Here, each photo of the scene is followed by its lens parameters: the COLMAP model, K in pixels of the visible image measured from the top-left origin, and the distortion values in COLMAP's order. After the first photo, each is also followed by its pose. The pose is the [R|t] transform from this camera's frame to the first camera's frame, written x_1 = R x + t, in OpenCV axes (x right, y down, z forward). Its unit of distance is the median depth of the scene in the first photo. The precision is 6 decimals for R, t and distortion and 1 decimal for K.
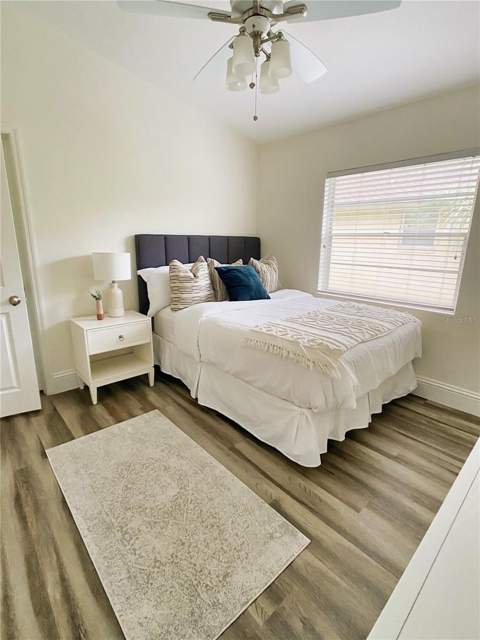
lens RADIAL K [[309.3, 0, 239.2], [0, 309.3, 317.9], [0, 0, 1]] dist [-0.000162, -0.001237]
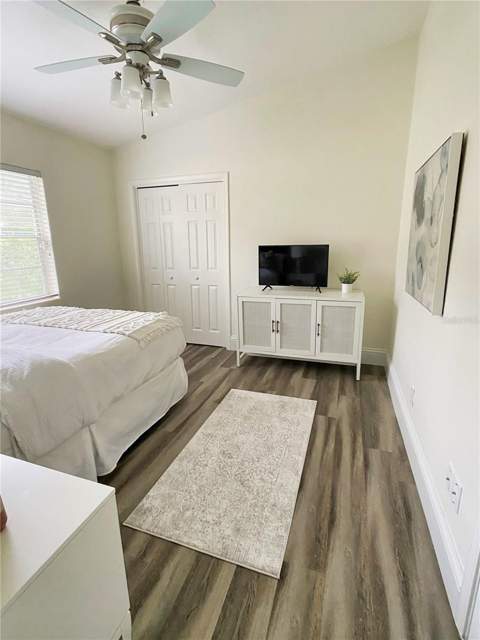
lens RADIAL K [[309.3, 0, 239.5], [0, 309.3, 318.0], [0, 0, 1]] dist [-0.000162, -0.001237]
pose [[-0.481390, -0.224874, 0.847169, -1.198687], [0.212330, 0.907823, 0.361627, -0.365988], [-0.850400, 0.353963, -0.389269, 1.338896]]
